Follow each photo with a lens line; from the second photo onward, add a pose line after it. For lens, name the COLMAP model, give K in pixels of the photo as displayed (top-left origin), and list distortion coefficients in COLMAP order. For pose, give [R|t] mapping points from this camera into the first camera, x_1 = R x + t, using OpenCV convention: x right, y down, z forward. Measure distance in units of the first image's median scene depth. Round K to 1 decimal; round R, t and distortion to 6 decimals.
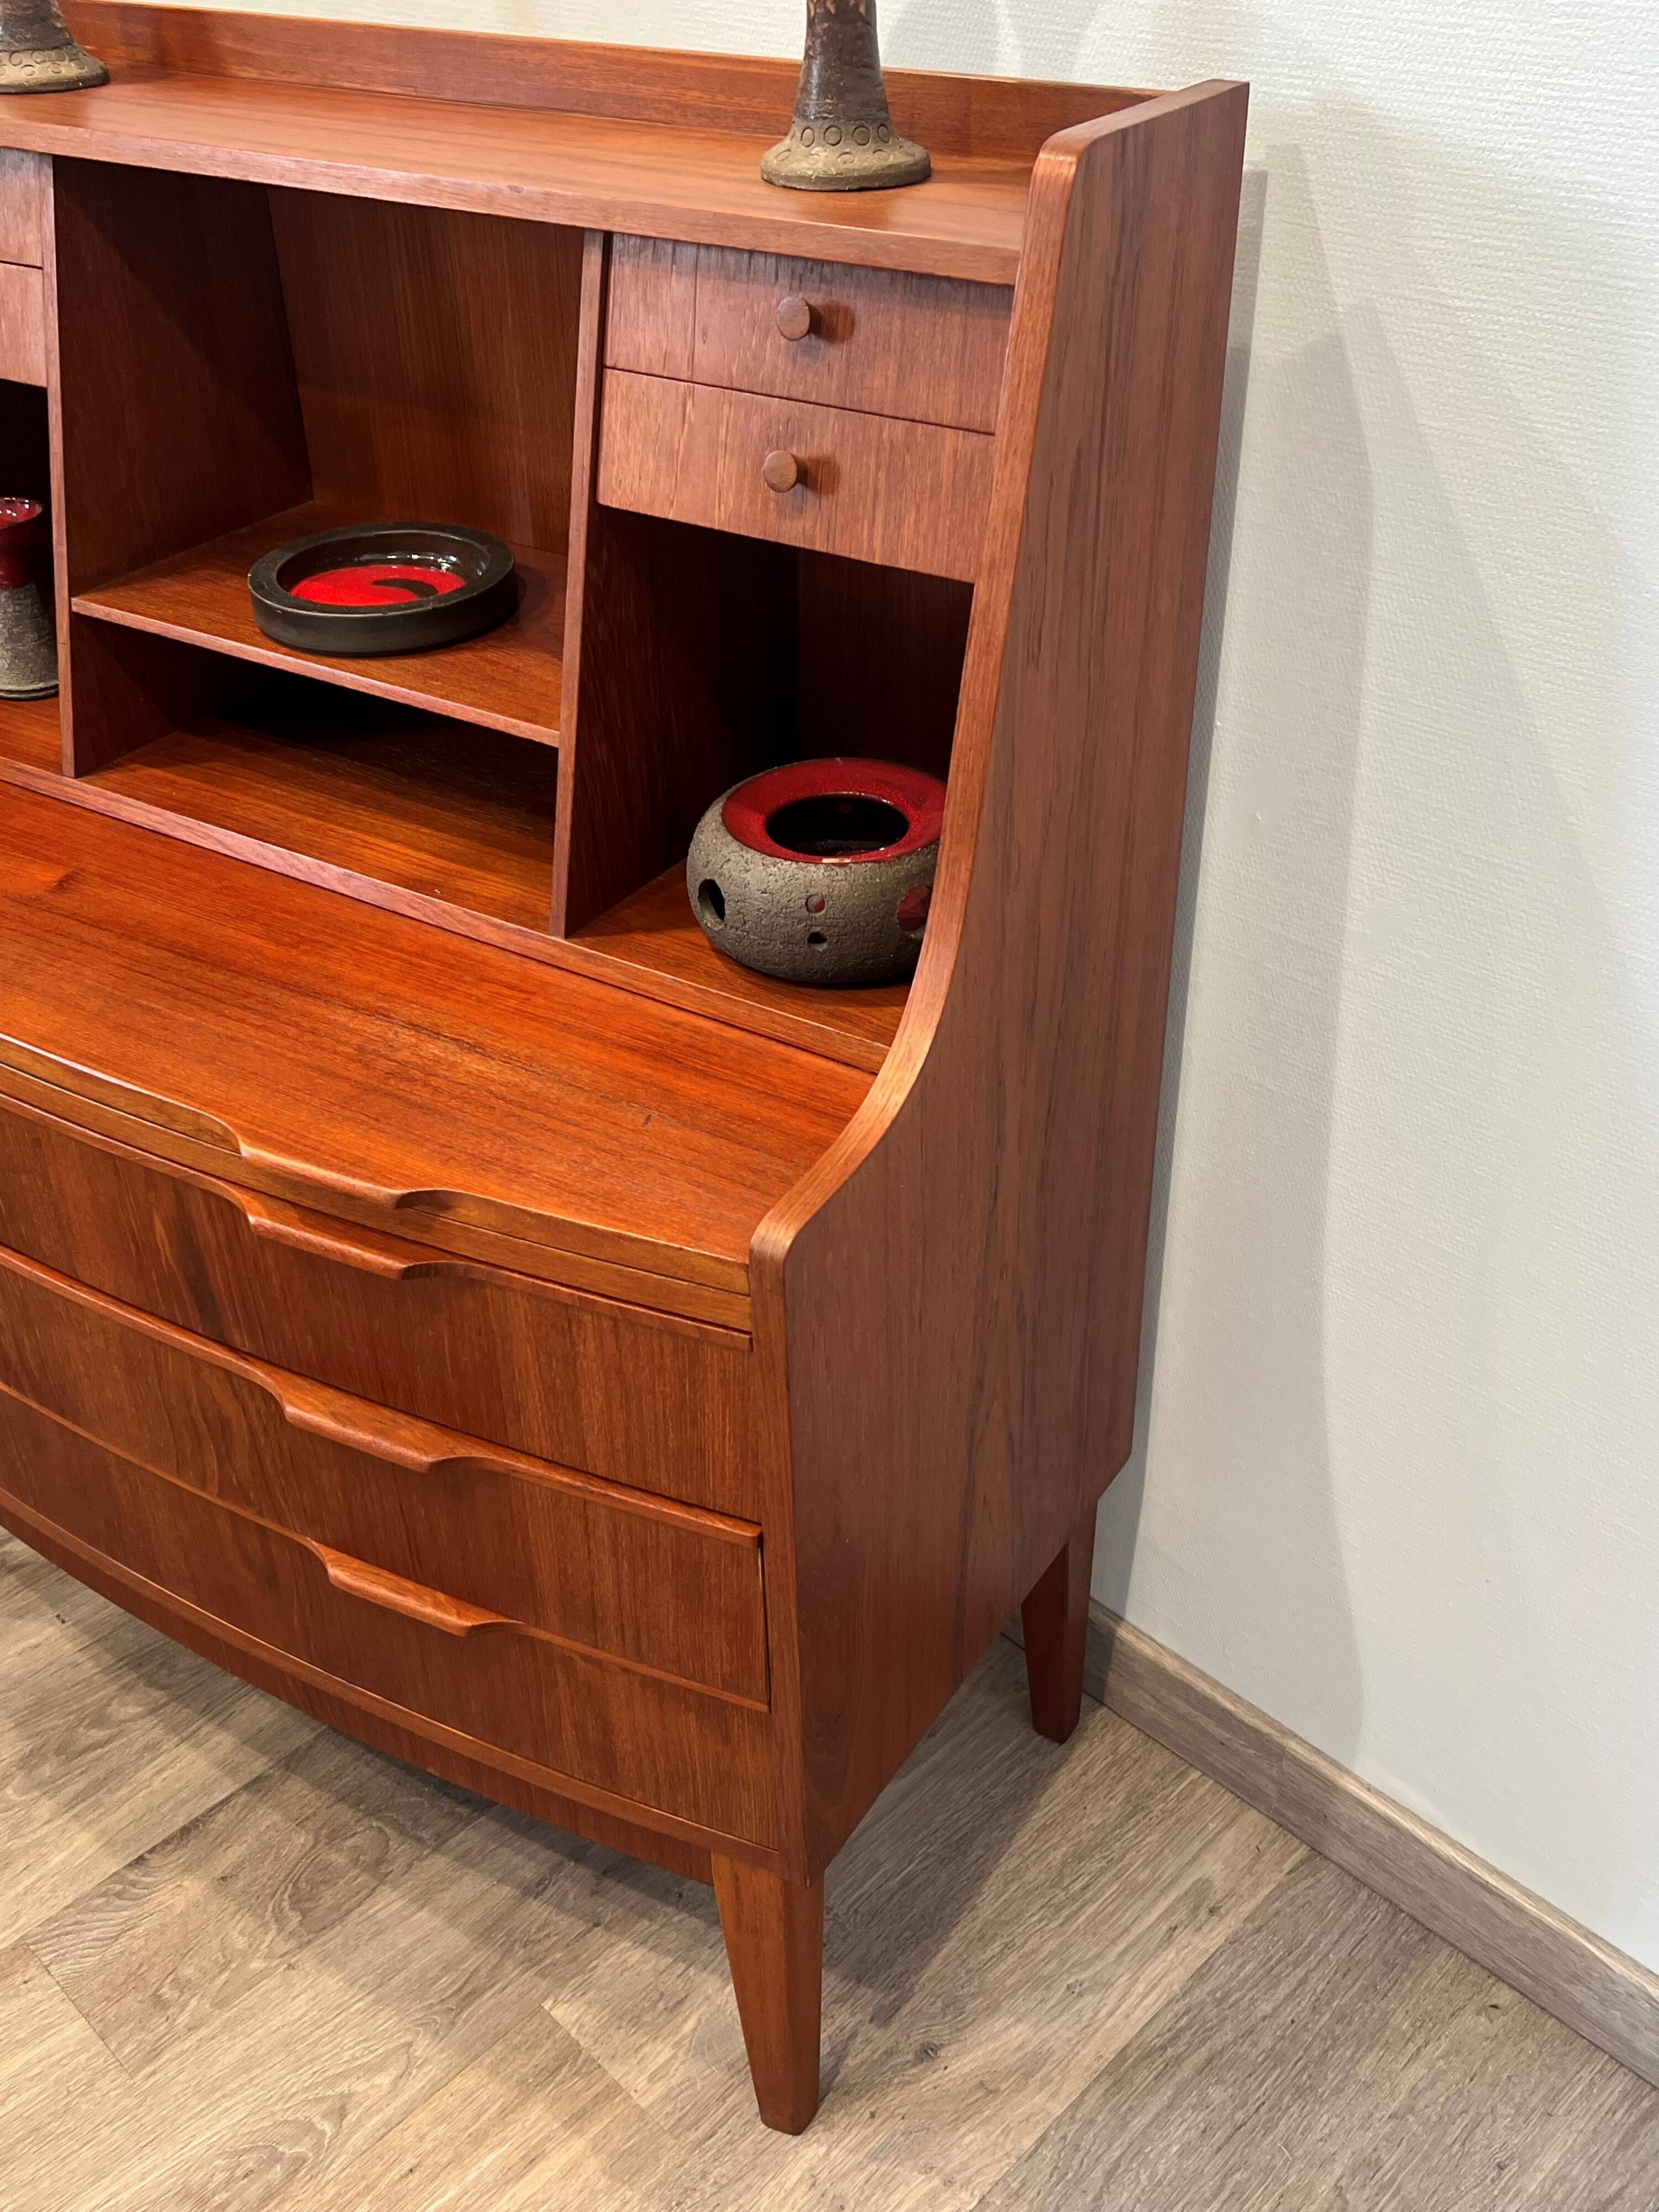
lens RADIAL K [[2146.3, 0, 841.1], [0, 2146.3, 1119.3], [0, 0, 1]] dist [0.016776, -0.009670]
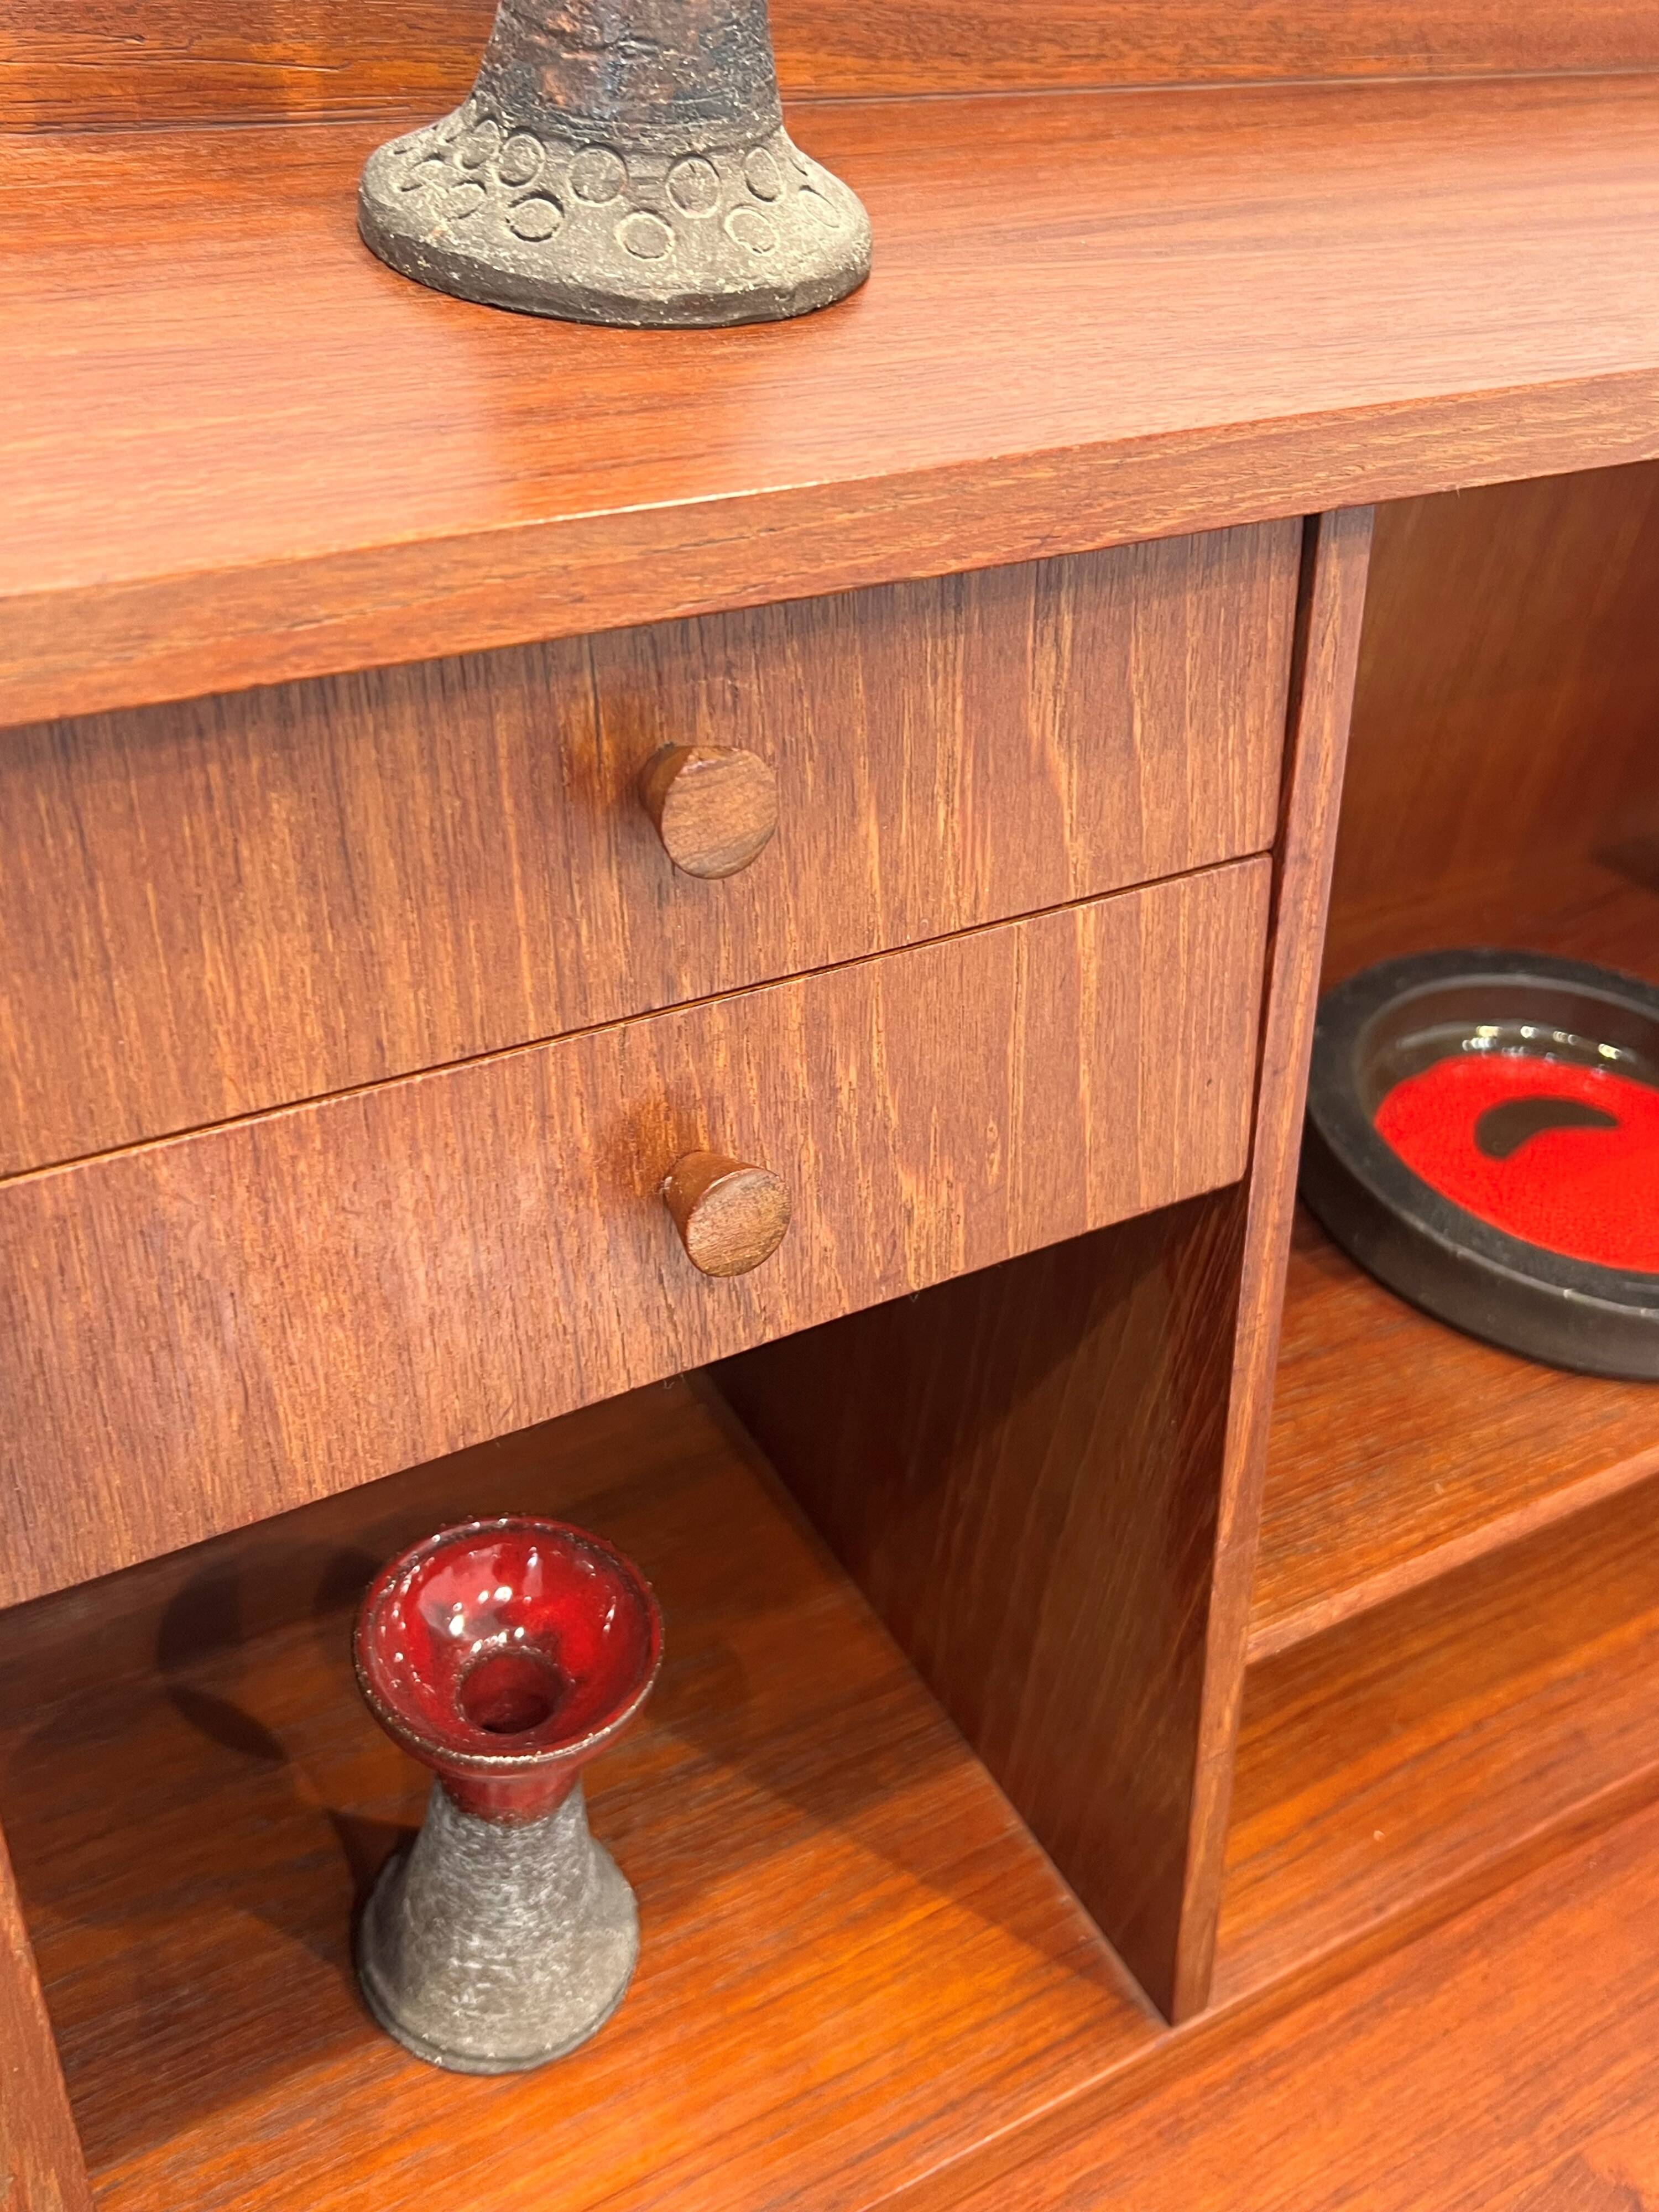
lens RADIAL K [[2135.9, 0, 823.6], [0, 2135.9, 1123.5], [0, 0, 1]] dist [0.019802, -0.006503]
pose [[0.440067, -0.515086, 0.735546, -0.564771], [0.407794, 0.844423, 0.347353, -0.435698], [-0.800028, 0.147092, 0.581652, 0.781172]]
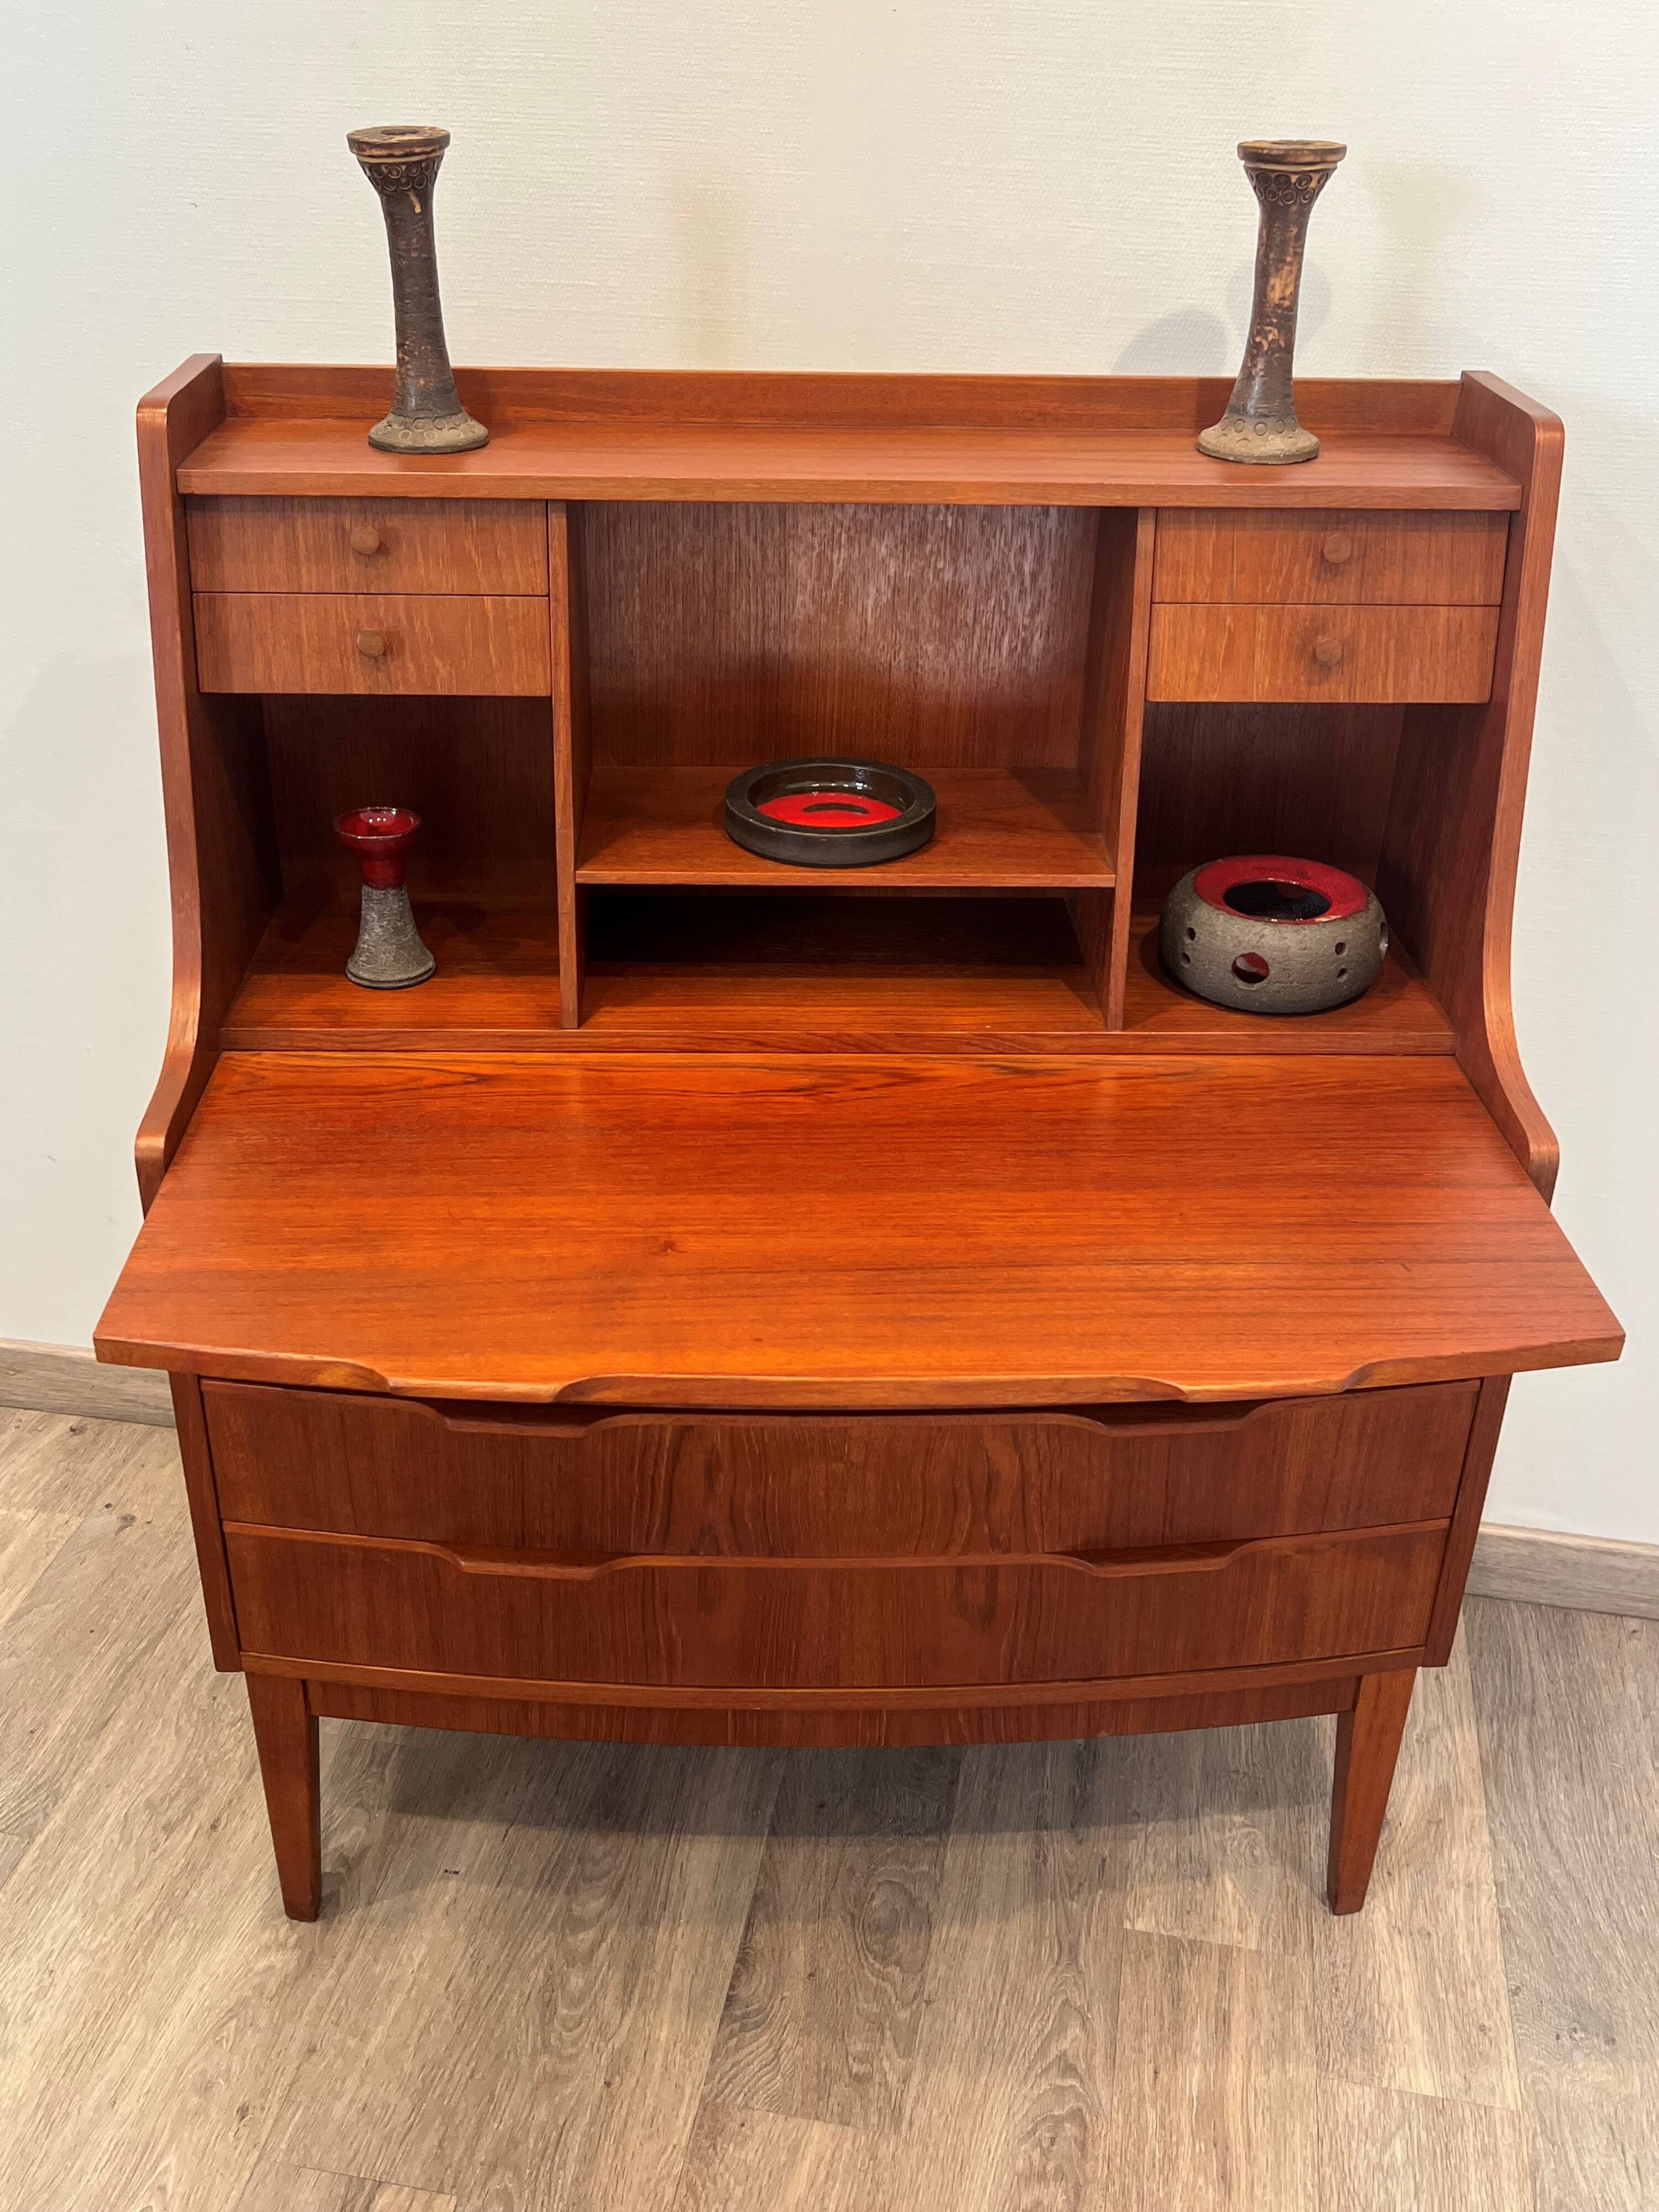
lens RADIAL K [[2153.1, 0, 817.1], [0, 2153.1, 1121.3], [0, 0, 1]] dist [0.022248, -0.019935]
pose [[0.824974, -0.251382, 0.506187, -0.804479], [0.291529, 0.956562, -0.000082, -0.072061], [-0.484179, 0.147635, 0.862424, -0.025459]]
